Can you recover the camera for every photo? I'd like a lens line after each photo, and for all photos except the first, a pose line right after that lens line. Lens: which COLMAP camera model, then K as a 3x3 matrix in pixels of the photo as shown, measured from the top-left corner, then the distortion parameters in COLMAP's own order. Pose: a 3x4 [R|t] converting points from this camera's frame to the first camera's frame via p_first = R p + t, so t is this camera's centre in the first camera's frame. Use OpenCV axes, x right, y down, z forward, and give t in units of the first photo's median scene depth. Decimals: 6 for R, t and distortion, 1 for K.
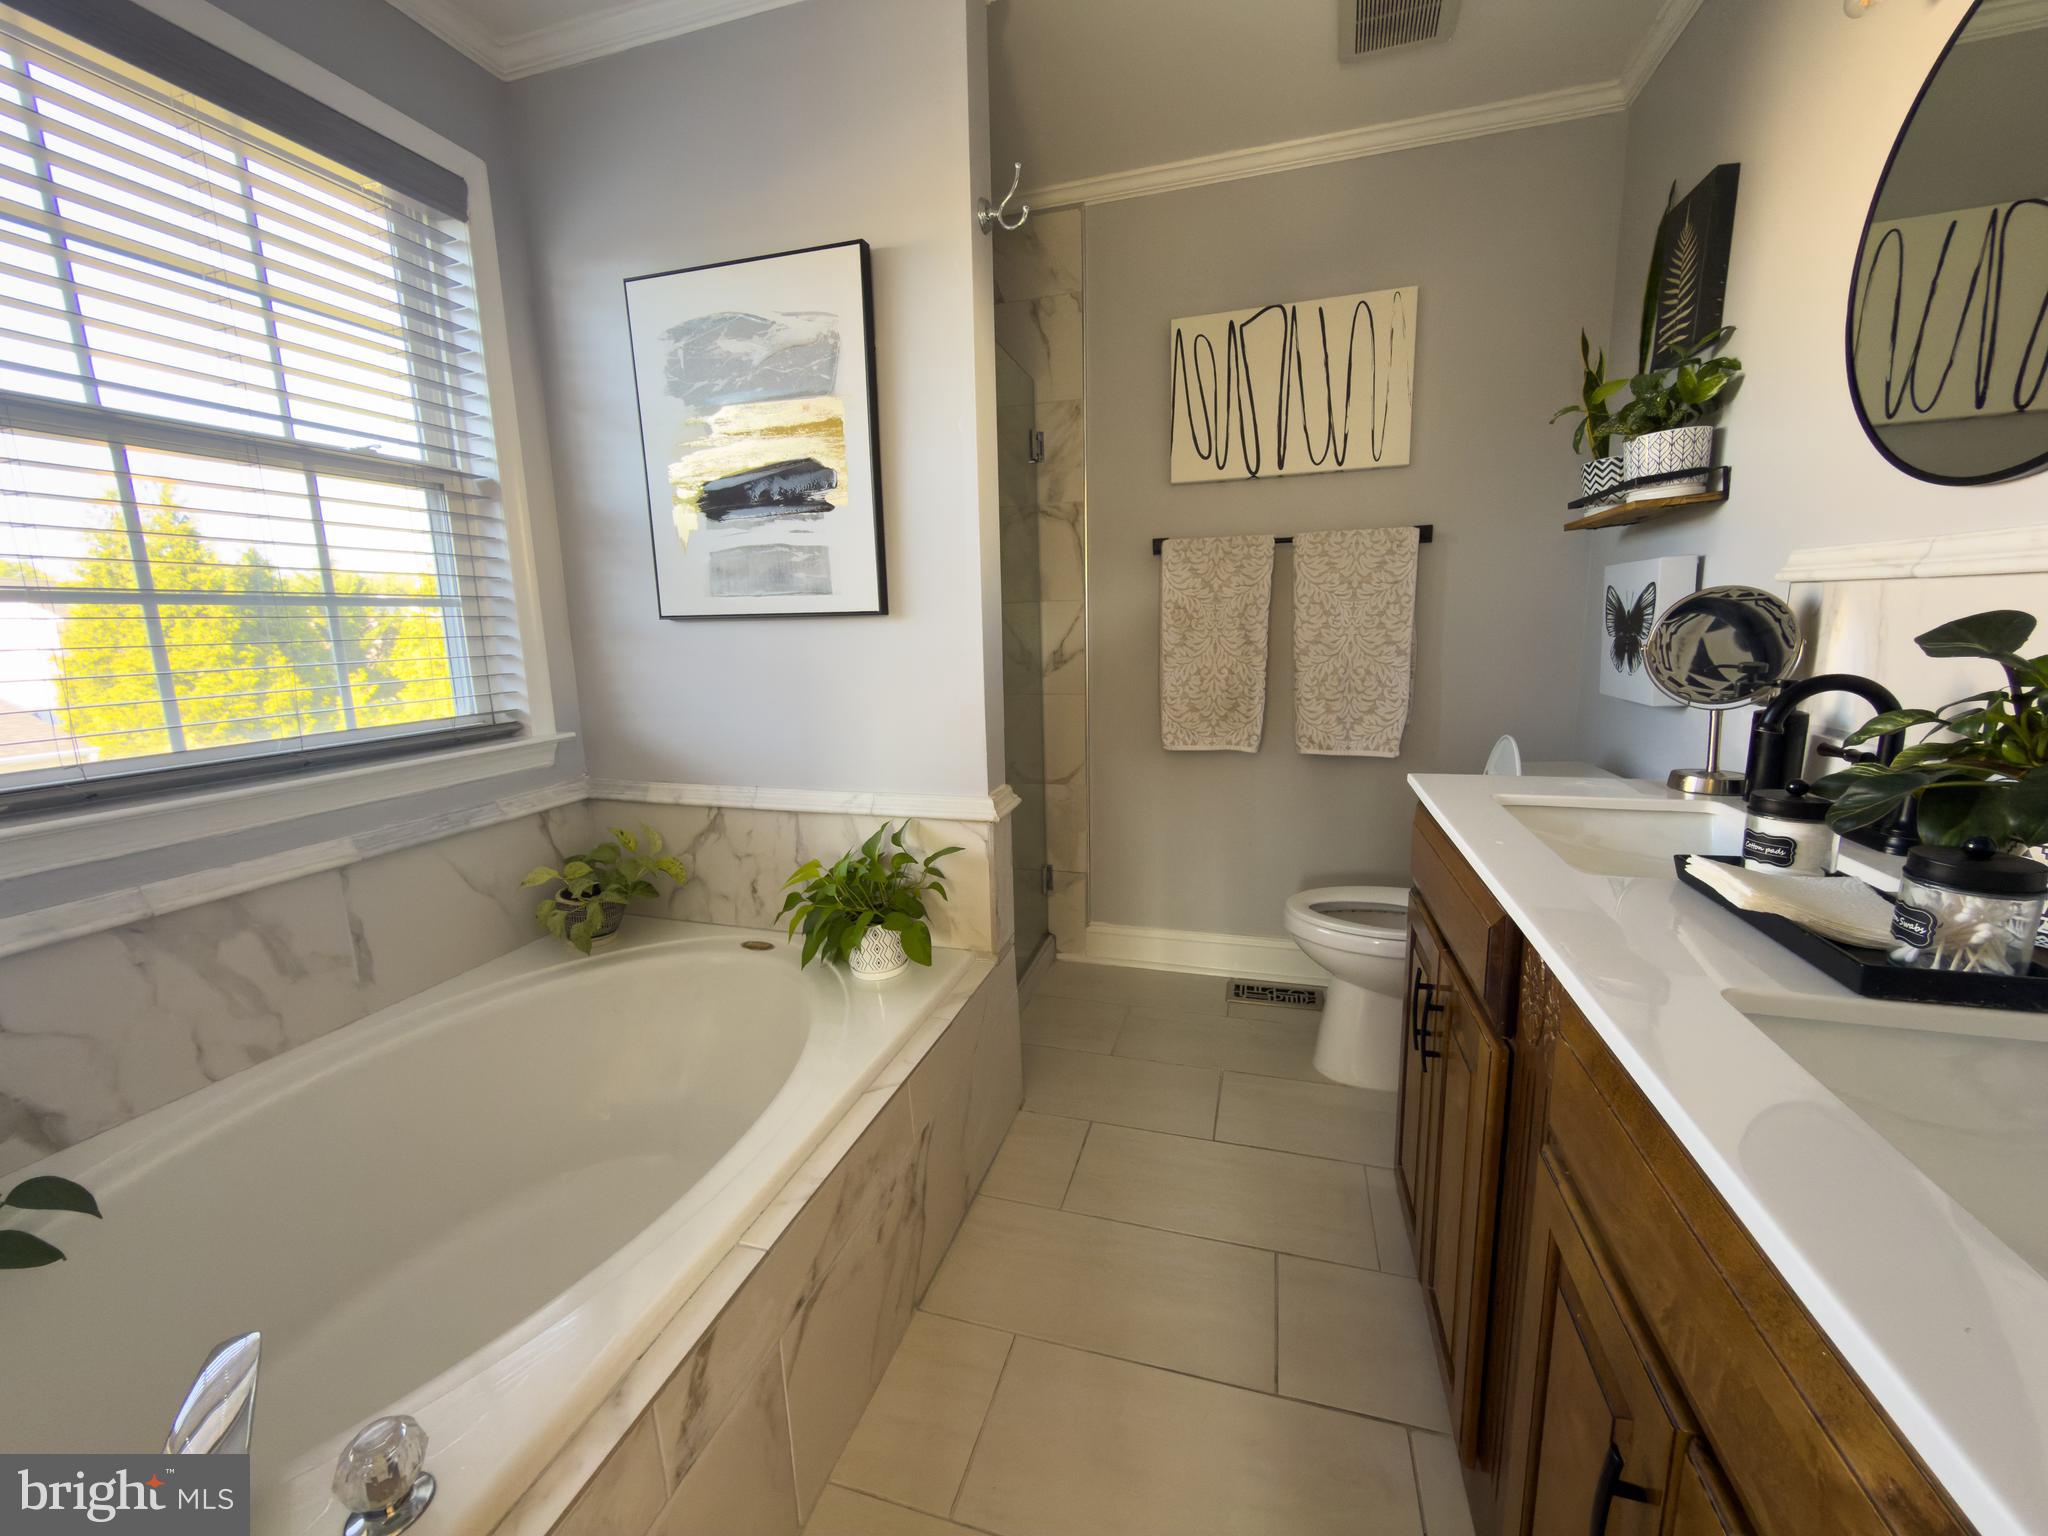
lens RADIAL K [[815.8, 0, 1024.0], [0, 815.8, 768.0], [0, 0, 1]] dist [0.000724, -0.000397]
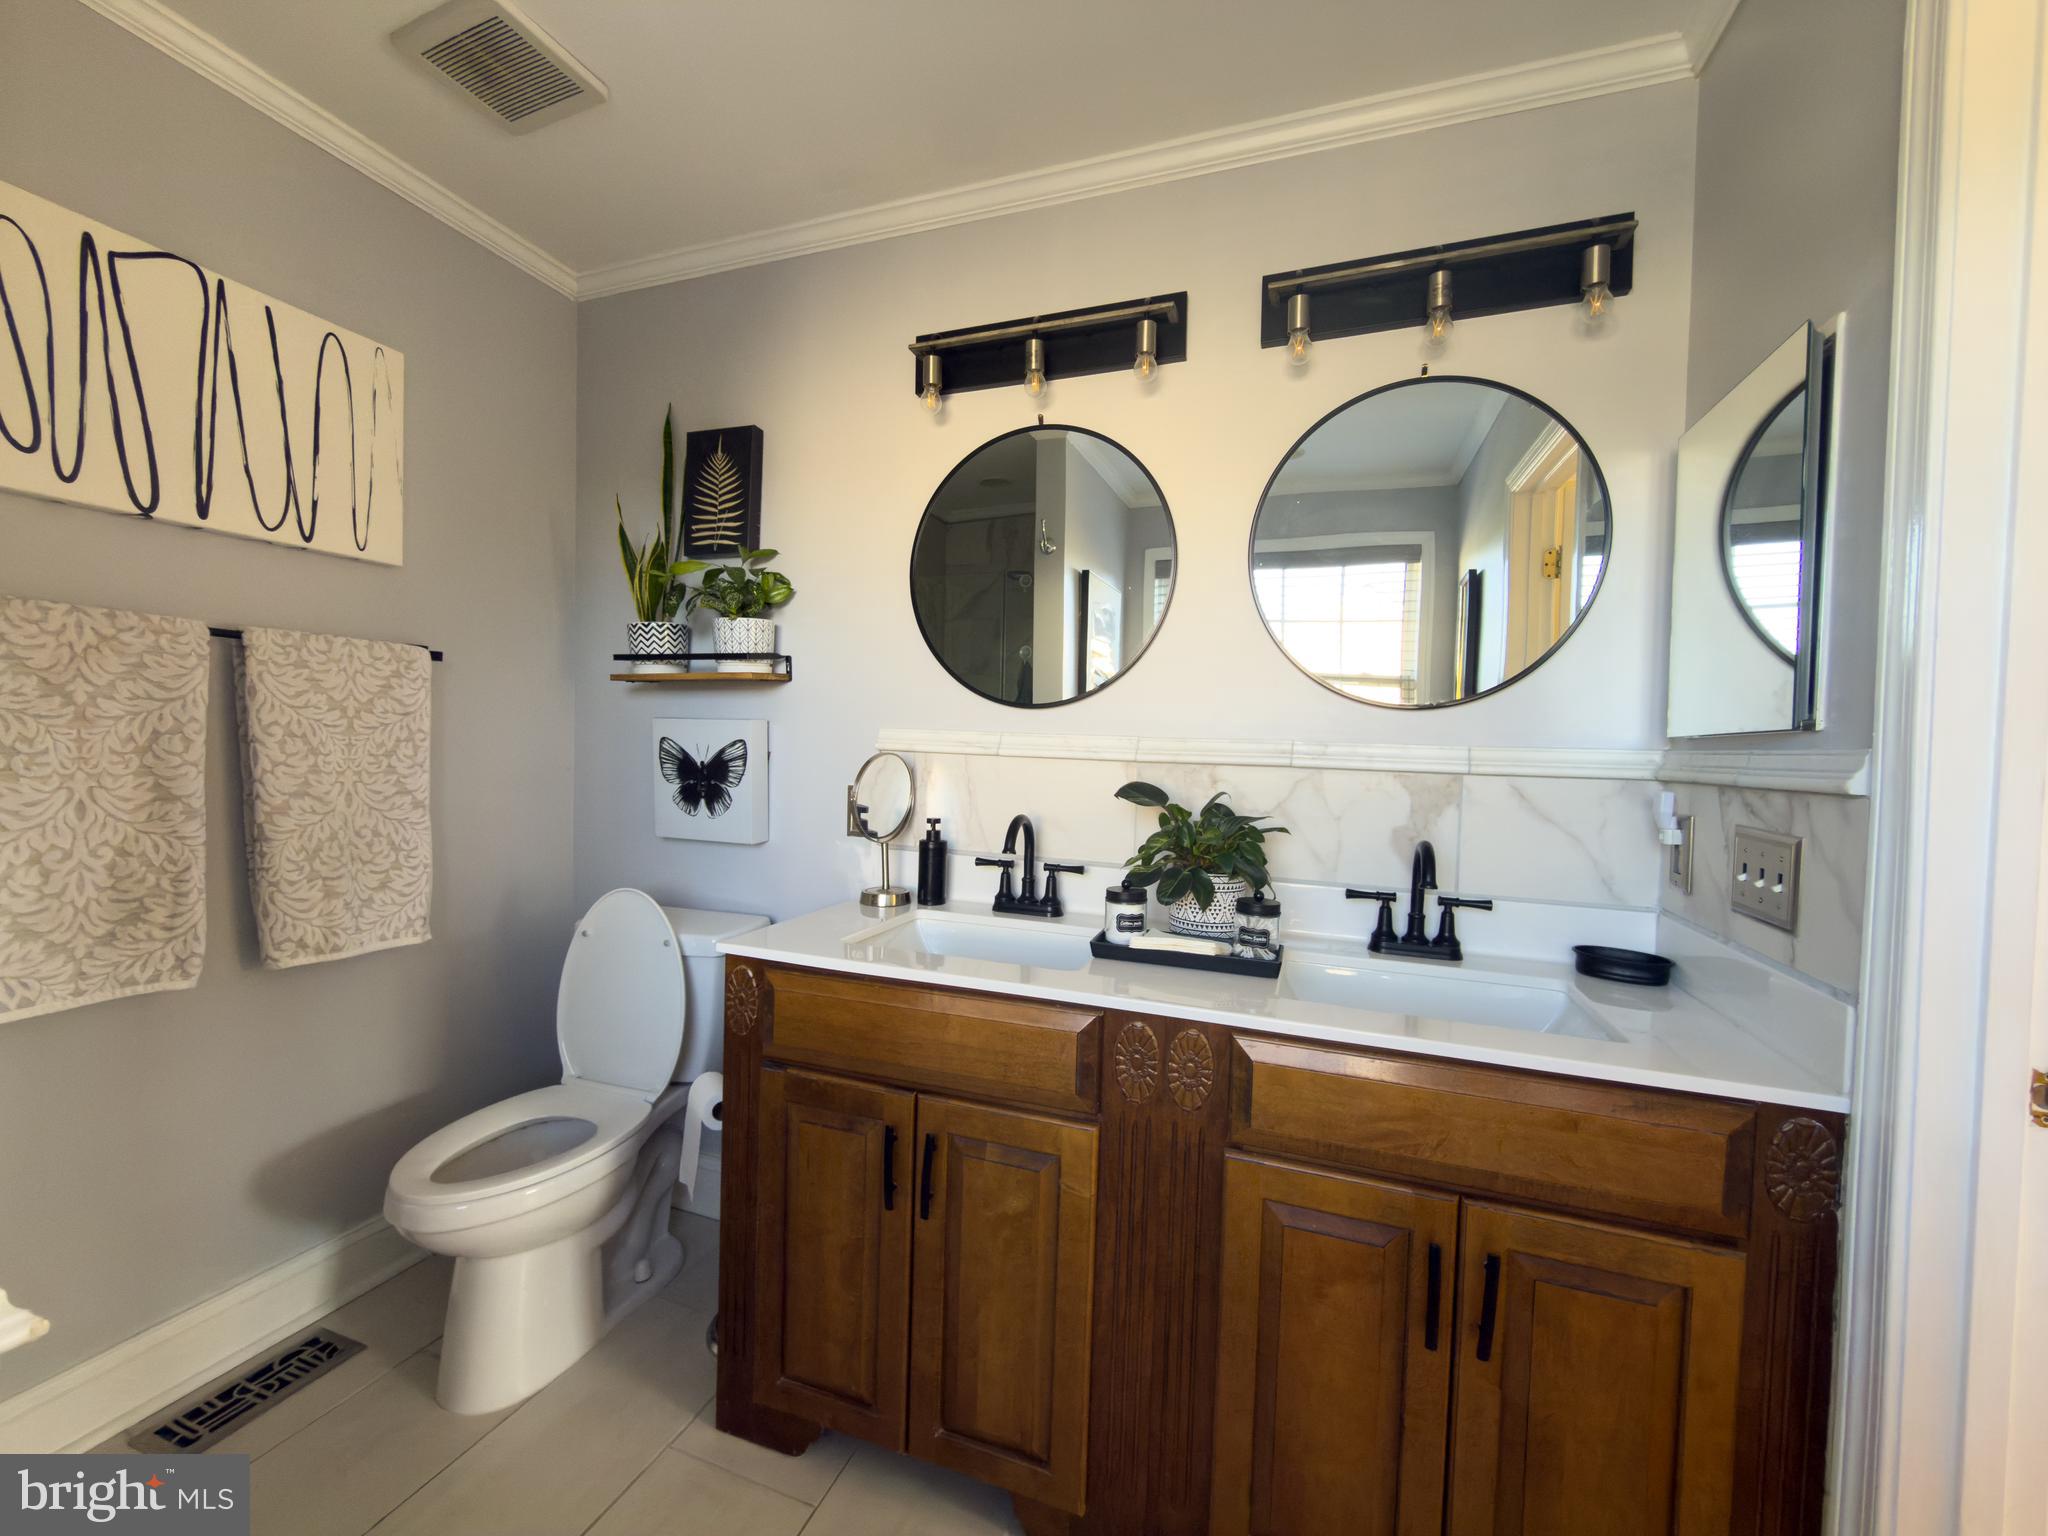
lens RADIAL K [[815.8, 0, 1024.0], [0, 815.8, 768.0], [0, 0, 1]] dist [0.000724, -0.000397]
pose [[0.050050, 0.000016, 0.998747, -0.274678], [0.148616, 0.988867, -0.007463, -0.084554], [-0.987628, 0.148803, 0.049491, 0.391847]]
